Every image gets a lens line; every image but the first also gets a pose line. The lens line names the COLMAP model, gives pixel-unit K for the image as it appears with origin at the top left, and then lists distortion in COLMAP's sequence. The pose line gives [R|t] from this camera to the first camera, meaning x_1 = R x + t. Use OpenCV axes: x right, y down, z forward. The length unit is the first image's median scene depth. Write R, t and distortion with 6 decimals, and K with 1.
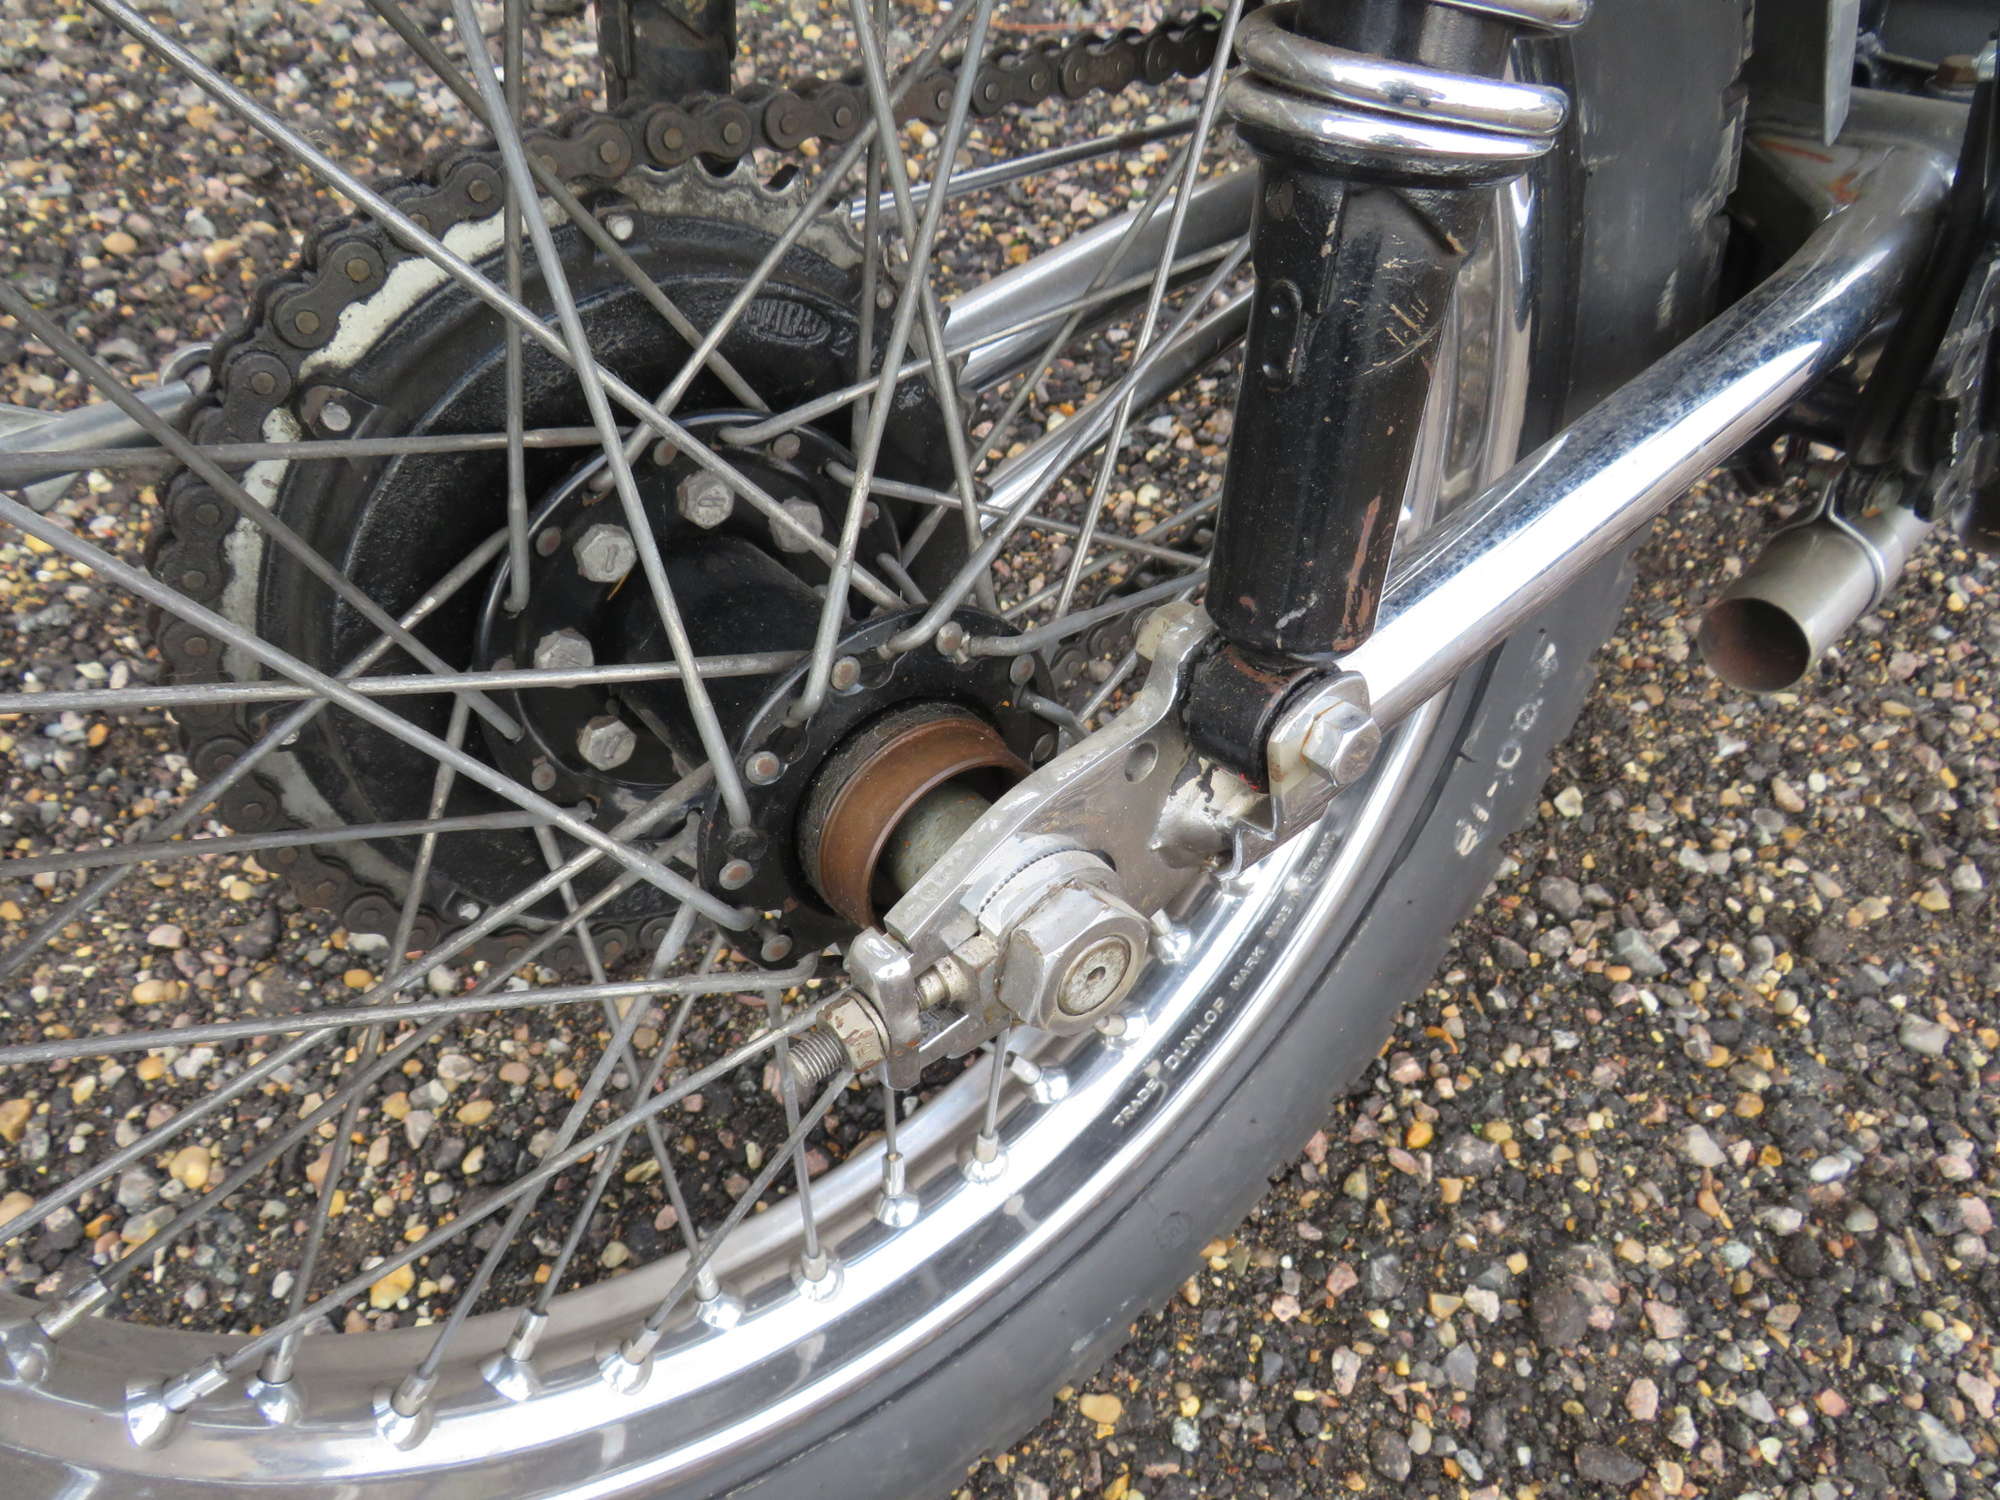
lens RADIAL K [[1408.7, 0, 992.8], [0, 1408.7, 745.8], [0, 0, 1]] dist [-0.025670, 0.001151]
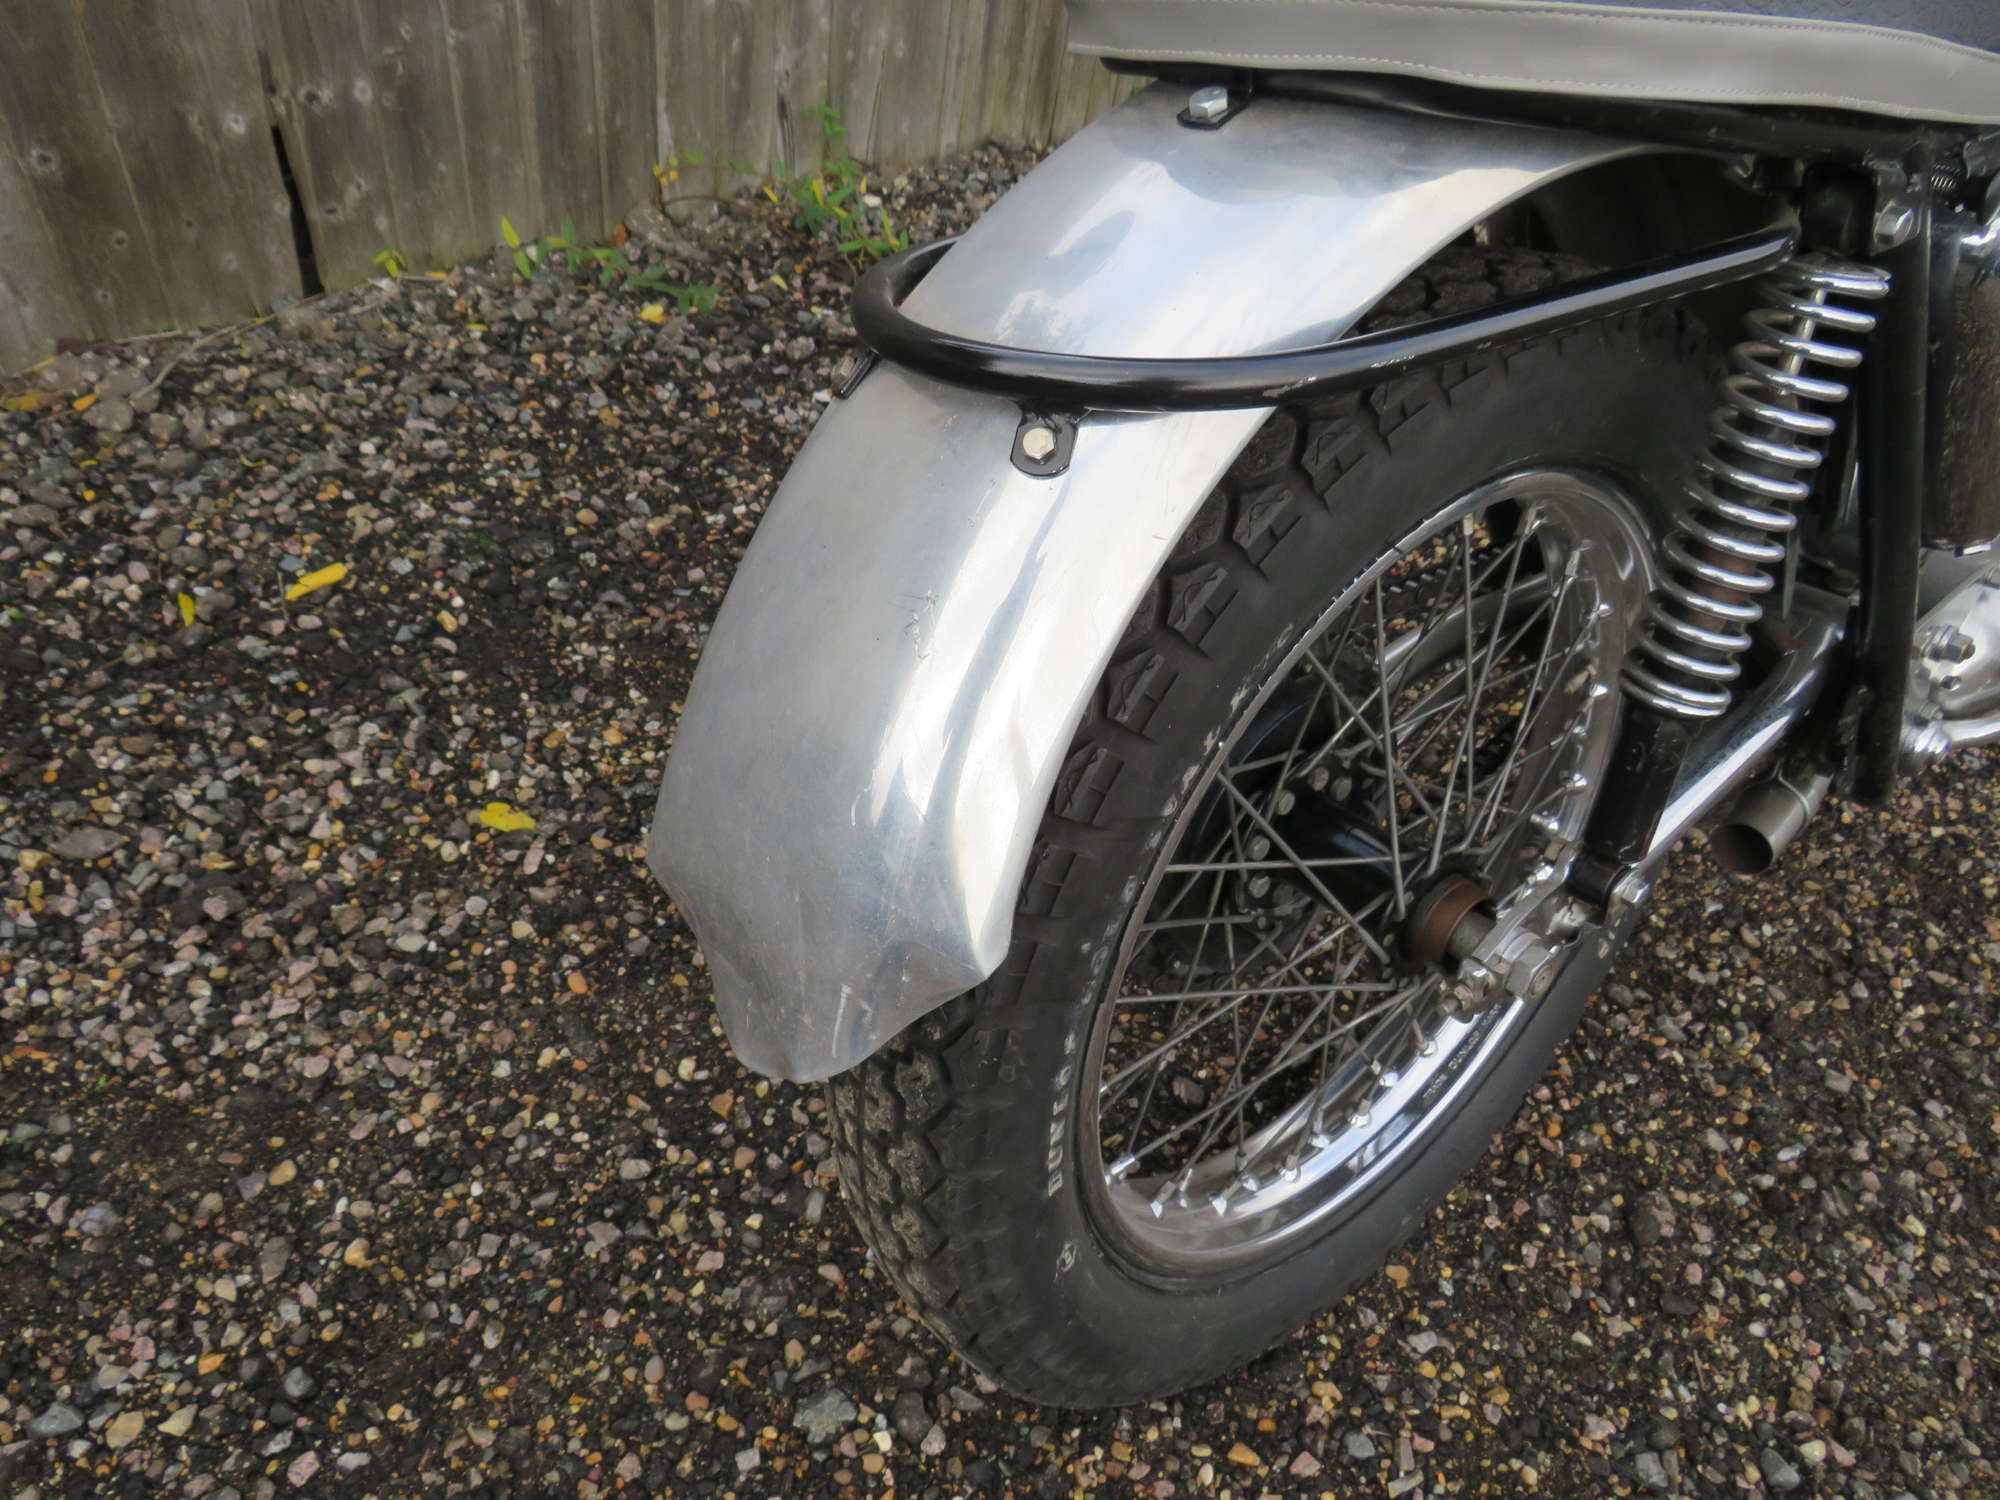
lens RADIAL K [[1408.7, 0, 994.1], [0, 1408.7, 742.1], [0, 0, 1]] dist [-0.025670, 0.001151]
pose [[0.997819, 0.035385, 0.055716, -0.464897], [-0.029082, 0.993491, -0.110135, 0.016204], [-0.059251, 0.108275, 0.992354, -0.666903]]
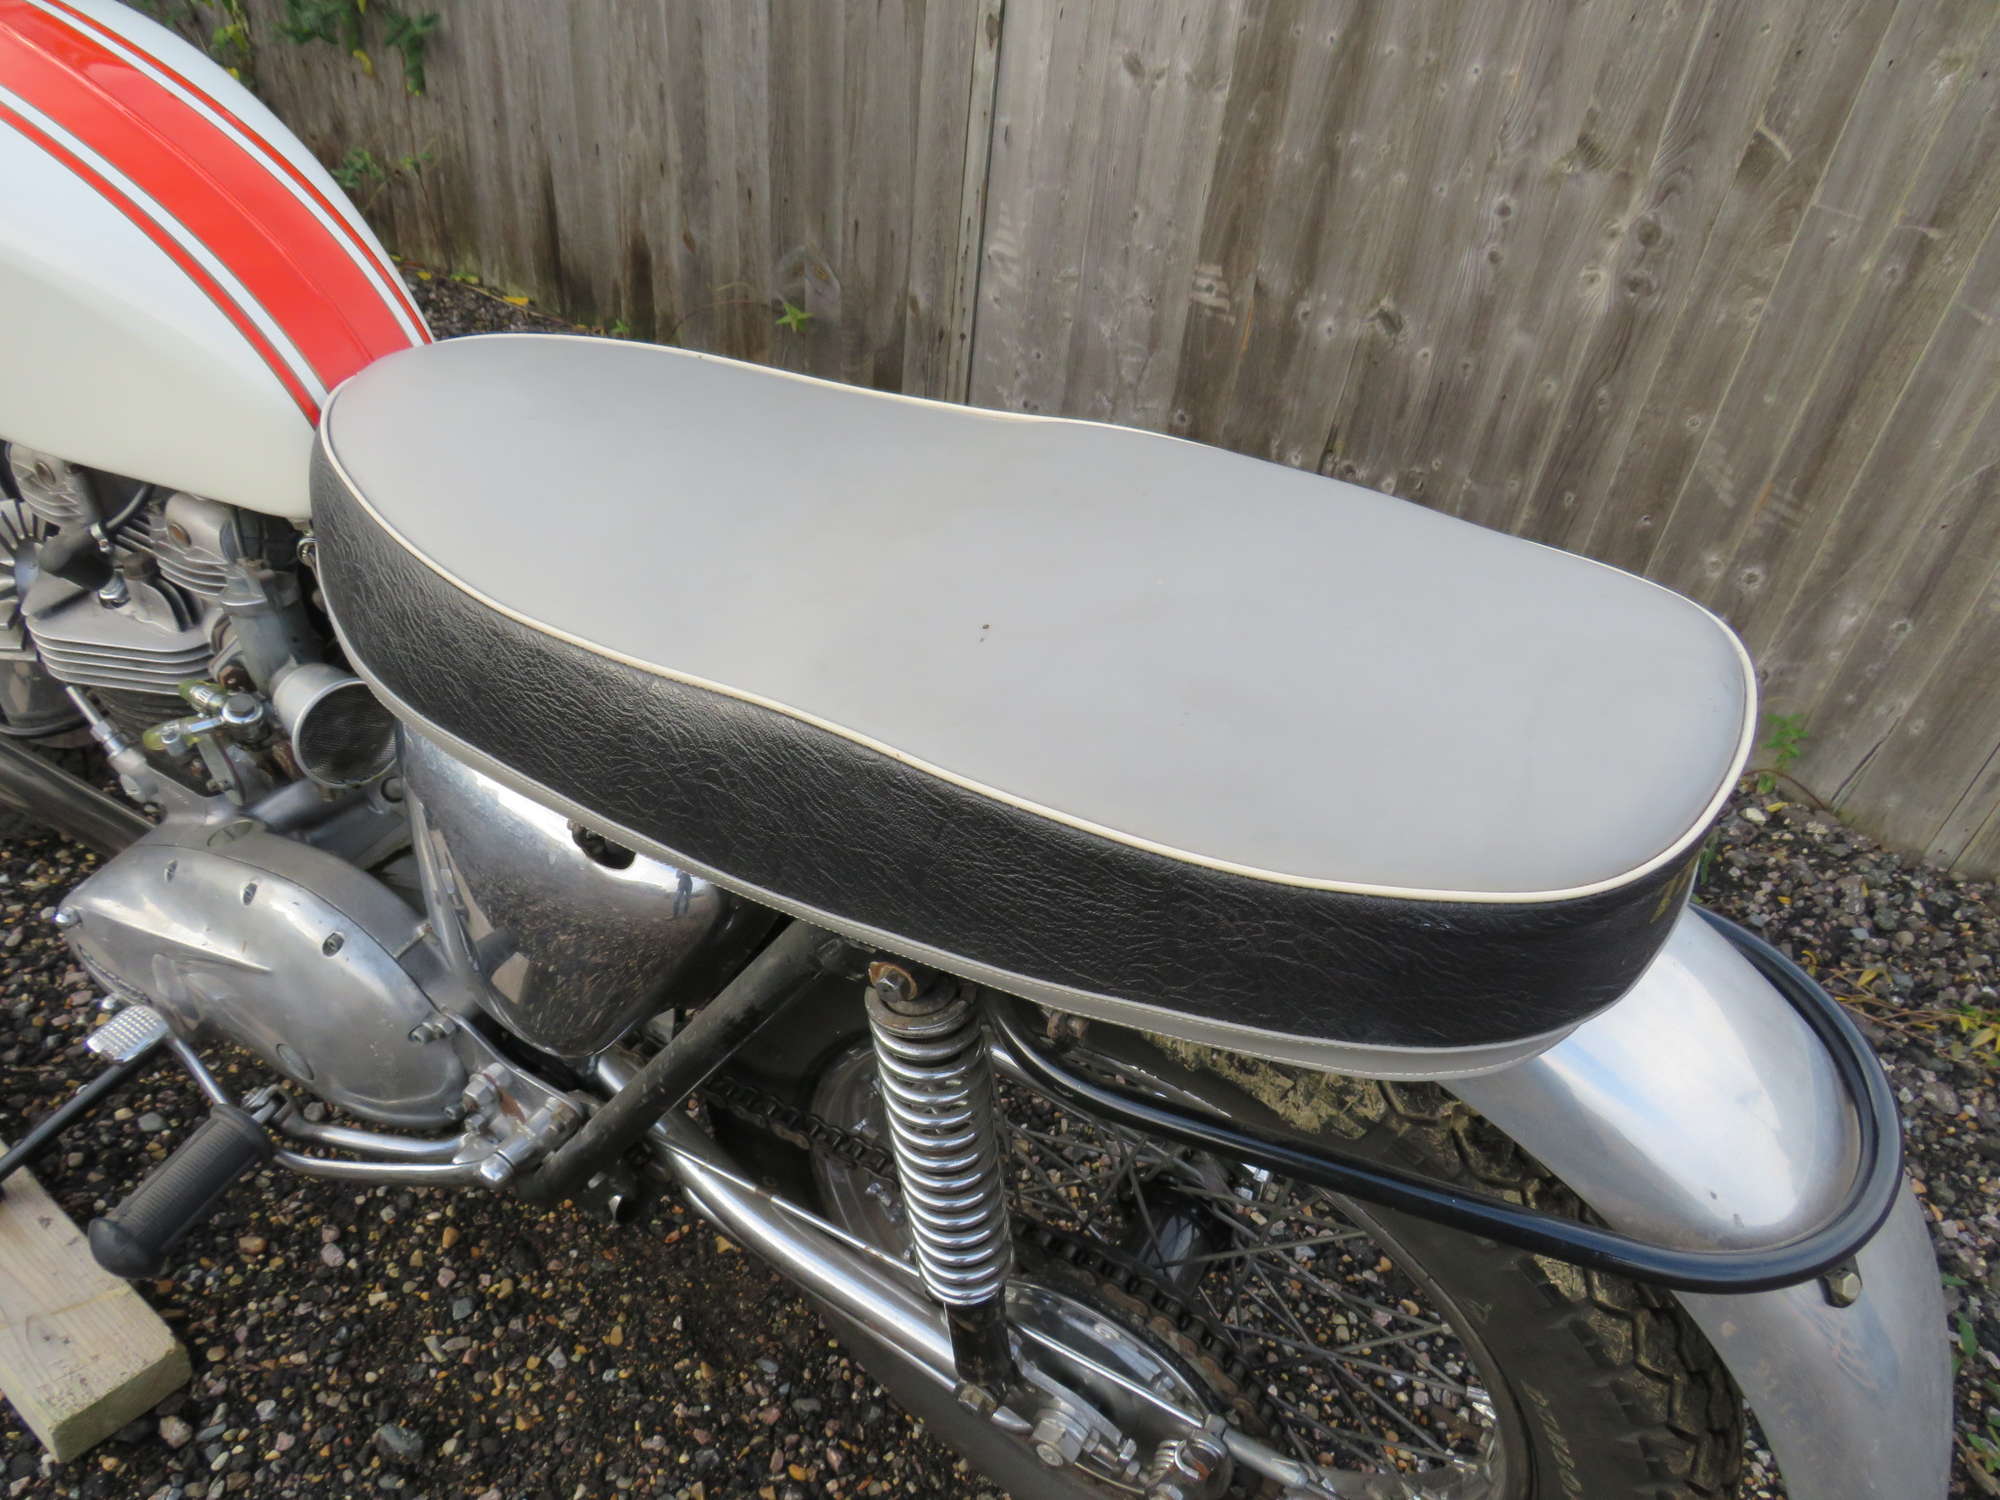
lens RADIAL K [[1408.7, 0, 993.2], [0, 1408.7, 756.1], [0, 0, 1]] dist [-0.025670, 0.001151]
pose [[0.339553, 0.567340, -0.750219, 1.127785], [-0.807824, 0.584456, 0.076359, -0.538994], [0.481792, 0.580117, 0.656765, -0.499683]]
